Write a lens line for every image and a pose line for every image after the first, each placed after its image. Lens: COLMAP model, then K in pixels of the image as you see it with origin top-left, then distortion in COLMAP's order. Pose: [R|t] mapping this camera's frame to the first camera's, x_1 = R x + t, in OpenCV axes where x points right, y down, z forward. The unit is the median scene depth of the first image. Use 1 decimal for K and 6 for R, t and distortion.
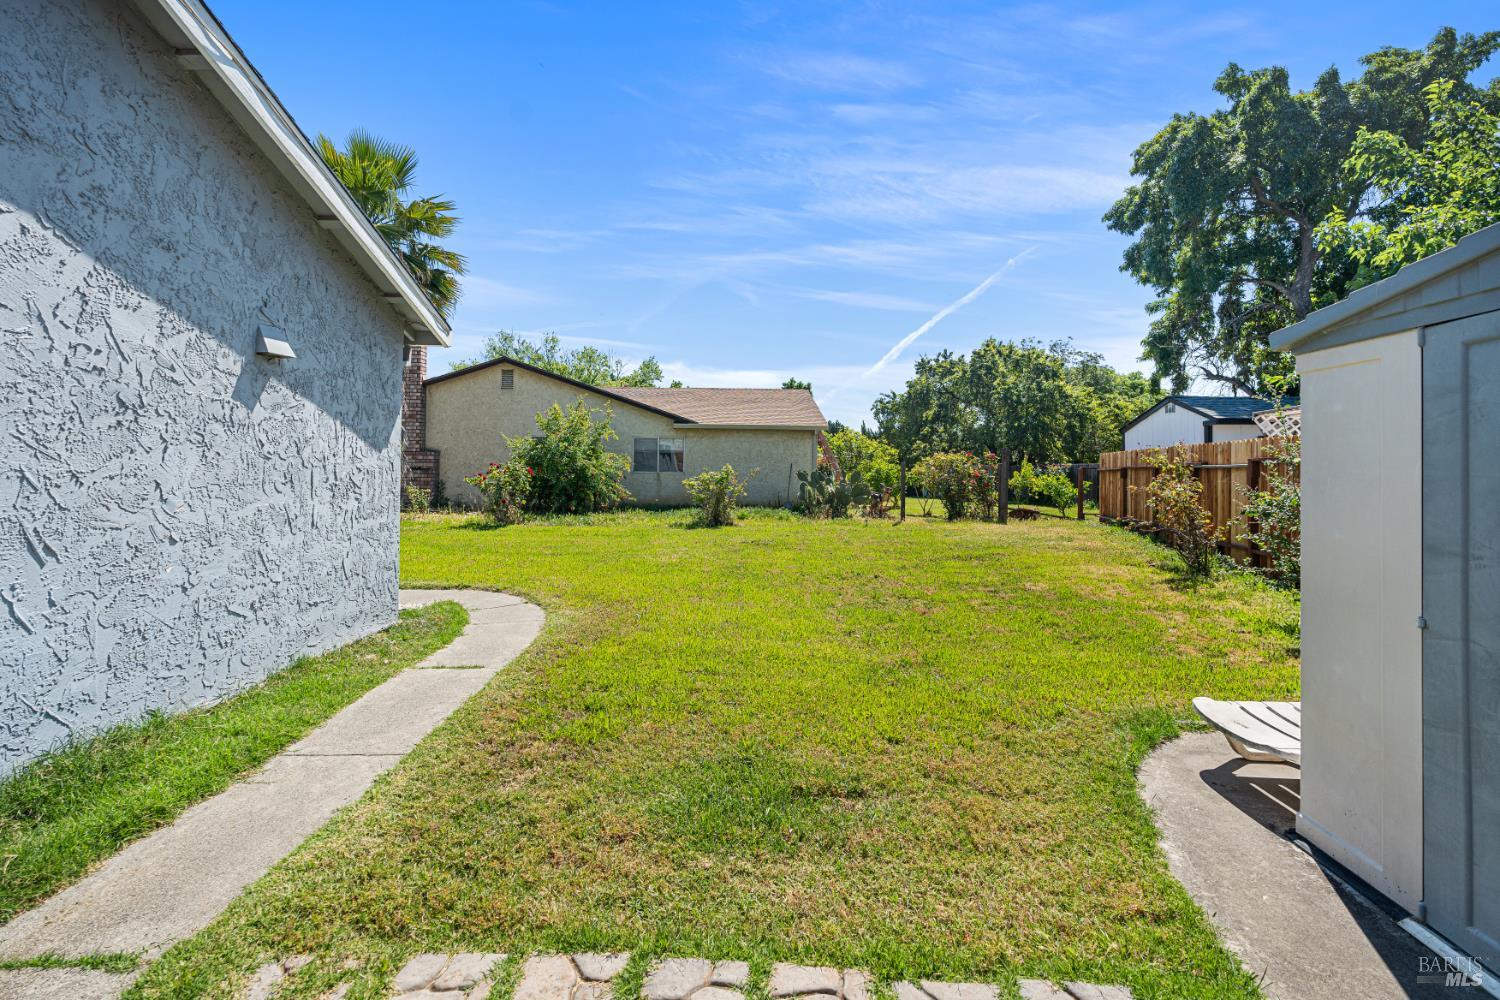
lens RADIAL K [[680.1, 0, 769.5], [0, 680.1, 459.0], [0, 0, 1]] dist [-0.002592, -0.000352]
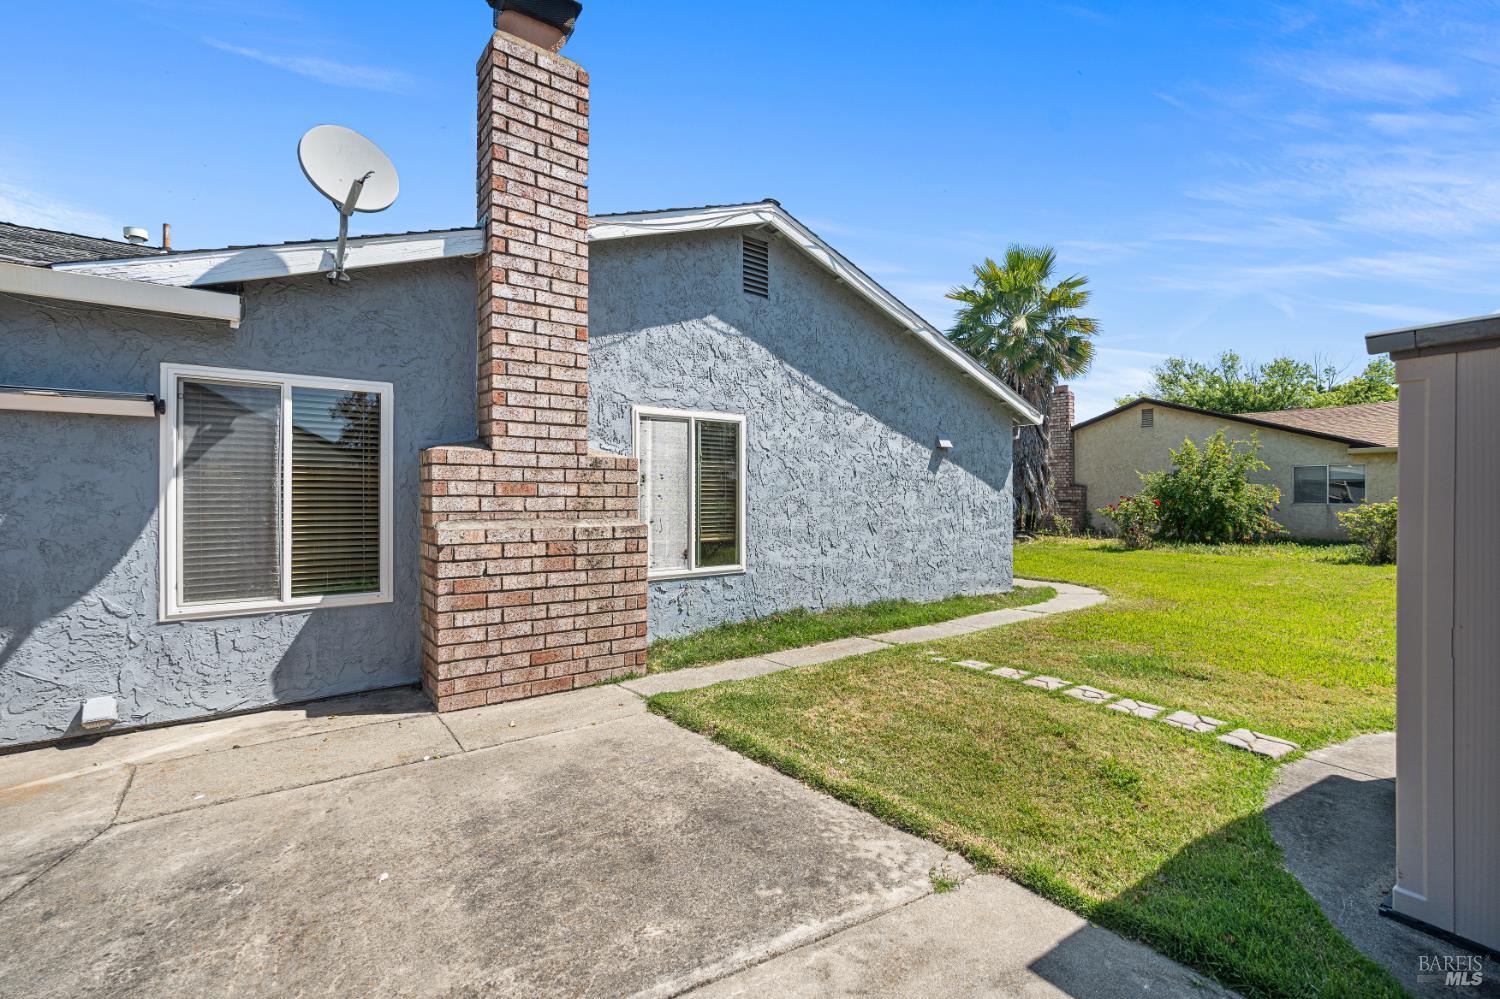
lens RADIAL K [[658.3, 0, 745.6], [0, 658.3, 485.3], [0, 0, 1]] dist [-0.001718, -0.000318]
pose [[0.570253, -0.024268, -0.821111, 0.156186], [0.015735, 0.999703, -0.018618, -0.001642], [0.821319, -0.002303, 0.570465, -0.176776]]
